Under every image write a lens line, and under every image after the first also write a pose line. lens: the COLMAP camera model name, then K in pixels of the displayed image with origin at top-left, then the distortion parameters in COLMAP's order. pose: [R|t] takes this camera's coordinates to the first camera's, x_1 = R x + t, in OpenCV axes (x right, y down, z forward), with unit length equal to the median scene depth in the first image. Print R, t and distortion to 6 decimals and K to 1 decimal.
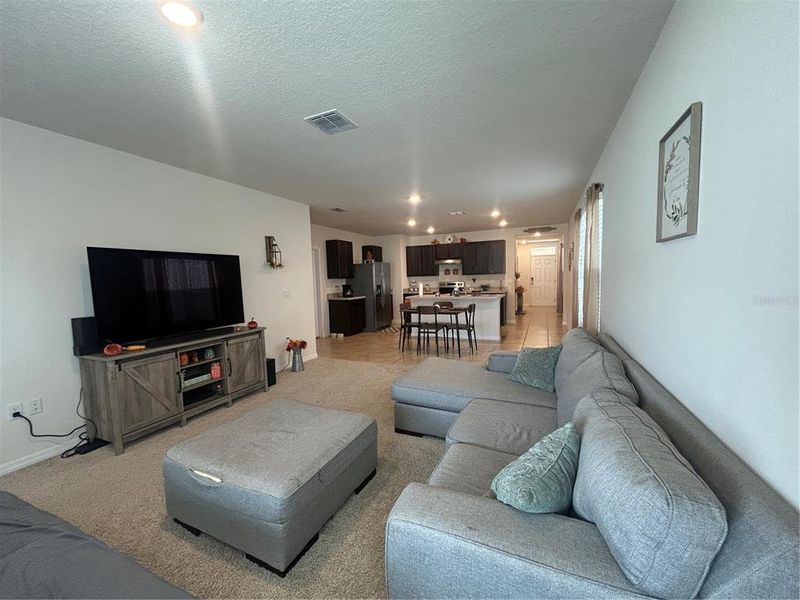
lens RADIAL K [[322.7, 0, 398.7], [0, 322.7, 302.3], [0, 0, 1]] dist [-0.002895, 0.001663]
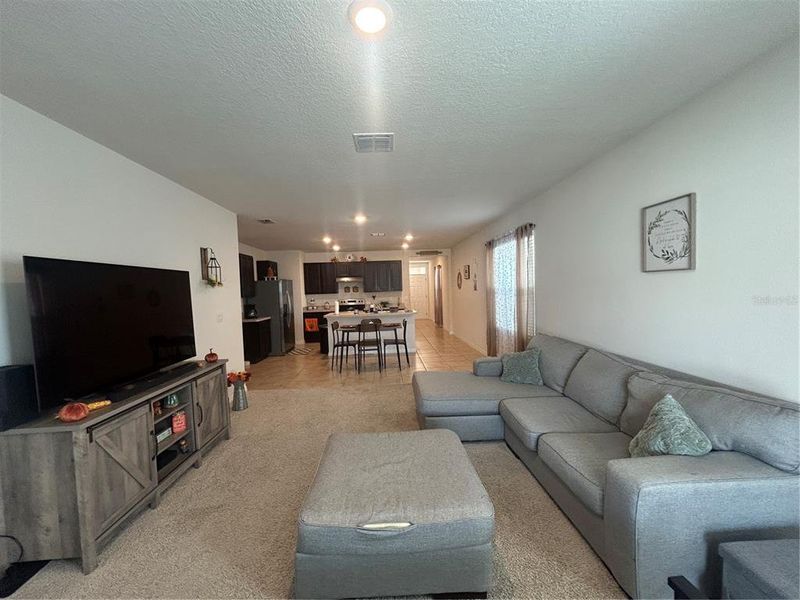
lens RADIAL K [[322.7, 0, 399.6], [0, 322.7, 302.7], [0, 0, 1]] dist [-0.002895, 0.001663]
pose [[0.892384, -0.022047, 0.450737, -0.182376], [0.044522, 0.998234, -0.039318, -0.006494], [-0.449075, 0.055155, 0.891790, 0.031502]]
